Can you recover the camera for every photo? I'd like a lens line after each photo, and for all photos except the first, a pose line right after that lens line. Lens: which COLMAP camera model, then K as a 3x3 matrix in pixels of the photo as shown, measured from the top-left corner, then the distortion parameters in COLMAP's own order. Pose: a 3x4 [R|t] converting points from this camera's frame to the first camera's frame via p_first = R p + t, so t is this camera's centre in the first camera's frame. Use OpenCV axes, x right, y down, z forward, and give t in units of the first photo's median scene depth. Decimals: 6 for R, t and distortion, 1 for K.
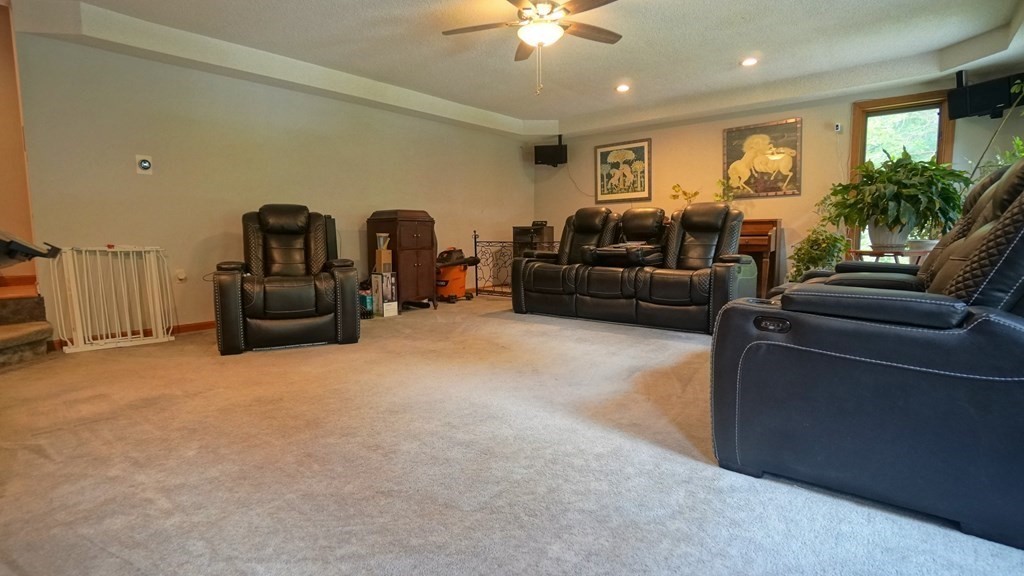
lens RADIAL K [[462.2, 0, 506.3], [0, 462.2, 287.2], [0, 0, 1]] dist [-0.047247, 0.016585]
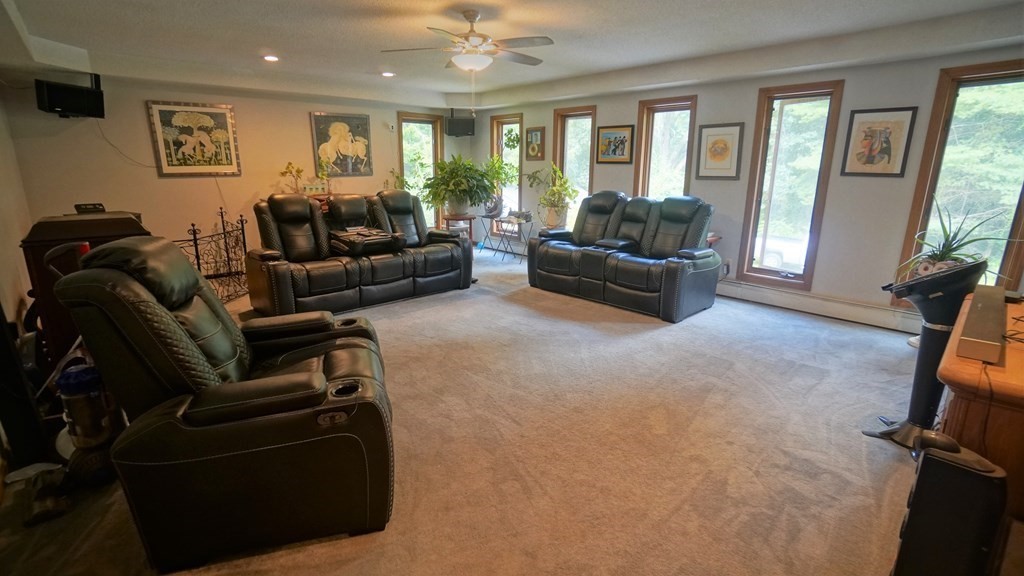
lens RADIAL K [[452.0, 0, 506.1], [0, 452.0, 287.6], [0, 0, 1]] dist [-0.067001, 0.021748]
pose [[0.180754, -0.236425, 0.954689, -0.481826], [0.105125, 0.969761, 0.220254, -0.109309], [-0.977894, 0.060550, 0.200143, 0.317583]]
